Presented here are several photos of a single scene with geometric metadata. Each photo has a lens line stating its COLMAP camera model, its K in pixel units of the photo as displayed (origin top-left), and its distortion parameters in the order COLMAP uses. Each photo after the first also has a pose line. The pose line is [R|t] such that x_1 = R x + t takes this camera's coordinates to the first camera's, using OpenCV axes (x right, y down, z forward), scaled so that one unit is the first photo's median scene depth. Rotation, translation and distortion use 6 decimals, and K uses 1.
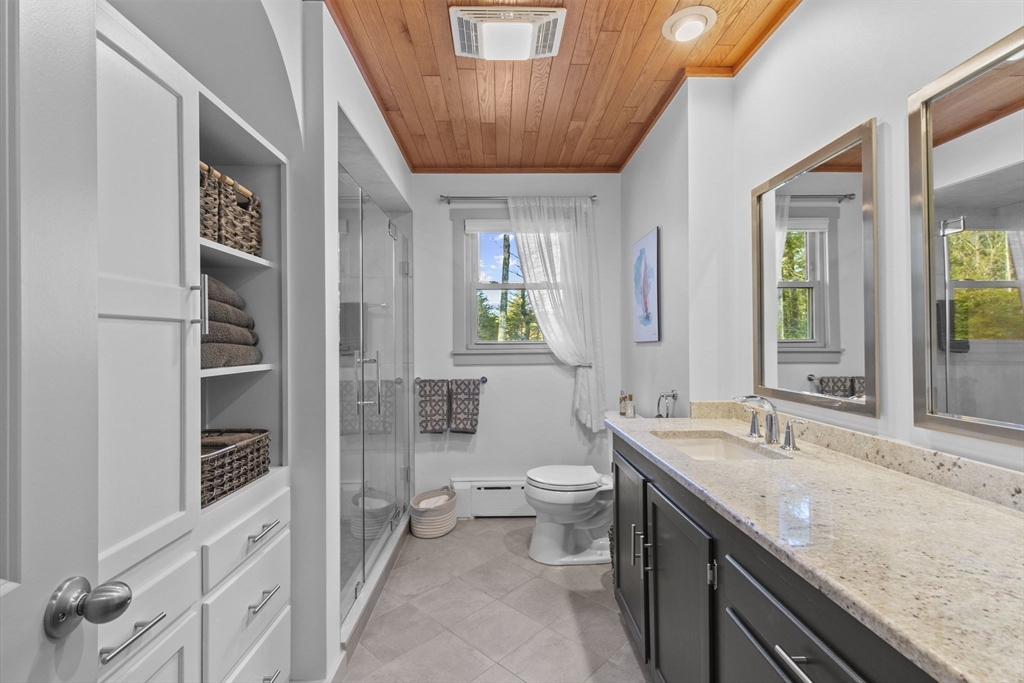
lens RADIAL K [[459.2, 0, 508.5], [0, 459.2, 338.2], [0, 0, 1]] dist [0.007663, -0.001399]
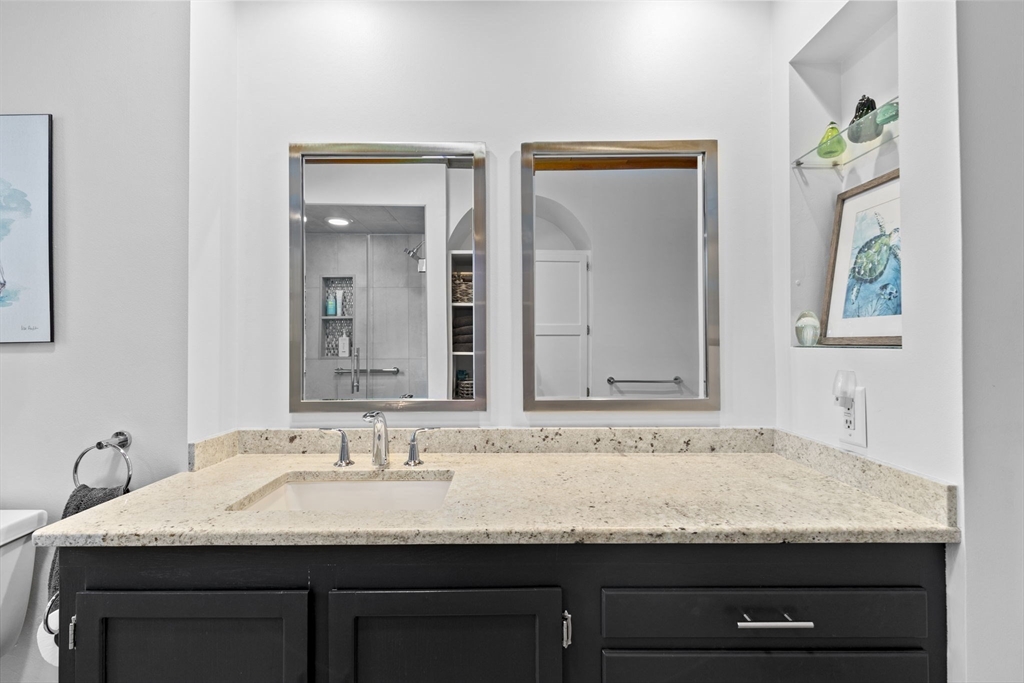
lens RADIAL K [[459.2, 0, 508.5], [0, 459.2, 338.2], [0, 0, 1]] dist [0.007663, -0.001399]
pose [[0.021920, 0.013419, 0.999670, -0.378494], [-0.005925, 0.999894, -0.013292, 0.012966], [-0.999742, -0.005632, 0.021998, 1.111037]]
